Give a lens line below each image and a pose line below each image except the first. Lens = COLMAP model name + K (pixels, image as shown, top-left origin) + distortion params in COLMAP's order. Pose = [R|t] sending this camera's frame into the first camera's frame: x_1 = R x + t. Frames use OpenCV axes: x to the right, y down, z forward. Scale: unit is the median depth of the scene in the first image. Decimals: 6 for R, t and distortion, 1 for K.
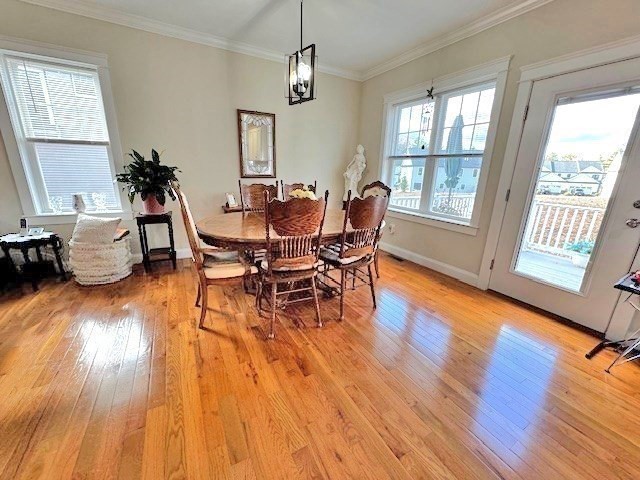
lens RADIAL K [[259.2, 0, 318.4], [0, 259.2, 240.0], [0, 0, 1]] dist [-0.000367, 0.000109]
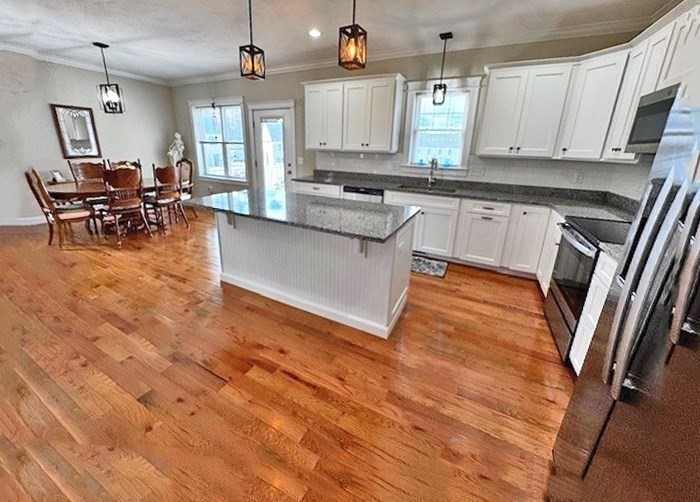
lens RADIAL K [[262.1, 0, 348.8], [0, 262.1, 219.8], [0, 0, 1]] dist [-0.002627, 0.000221]
pose [[0.830167, -0.151847, 0.536437, 0.148742], [0.143215, 0.987989, 0.058032, 0.223513], [-0.538806, 0.028650, 0.841942, -1.004017]]
